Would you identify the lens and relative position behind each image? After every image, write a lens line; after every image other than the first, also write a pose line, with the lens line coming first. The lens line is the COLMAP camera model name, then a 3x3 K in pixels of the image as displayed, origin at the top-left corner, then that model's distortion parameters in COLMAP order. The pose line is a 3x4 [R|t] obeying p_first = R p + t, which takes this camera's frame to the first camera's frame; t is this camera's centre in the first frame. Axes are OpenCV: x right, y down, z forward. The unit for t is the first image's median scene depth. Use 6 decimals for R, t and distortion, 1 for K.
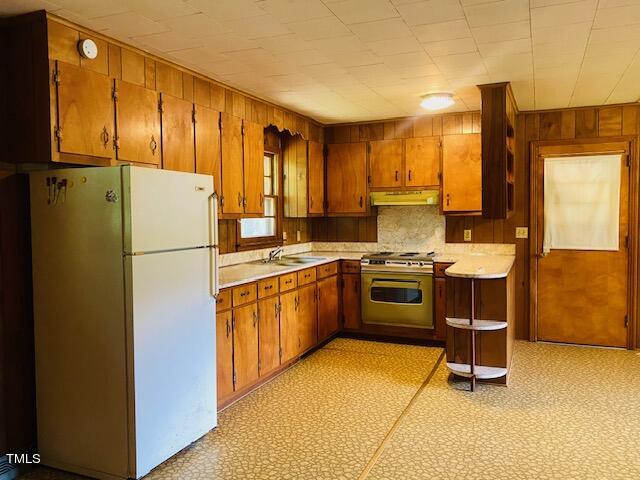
lens RADIAL K [[514.9, 0, 308.4], [0, 514.9, 239.0], [0, 0, 1]] dist [0.038245, -0.043860]
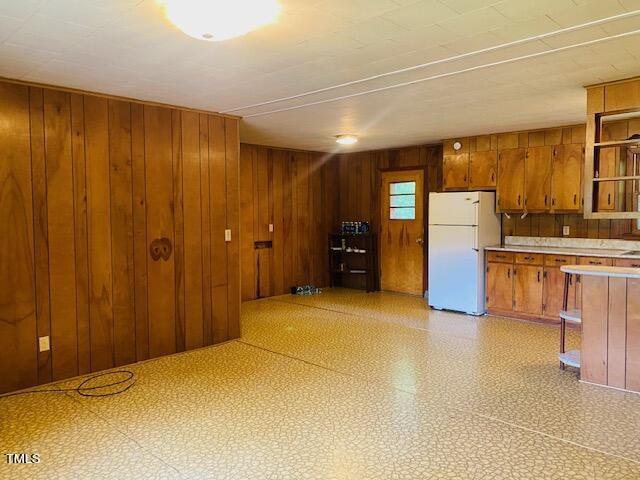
lens RADIAL K [[484.3, 0, 327.0], [0, 484.3, 239.7], [0, 0, 1]] dist [0.034619, -0.040967]
pose [[-0.378767, 0.073802, -0.922545, 1.119204], [-0.037534, 0.994770, 0.094991, -0.056083], [0.924731, 0.070606, -0.374016, 0.701411]]
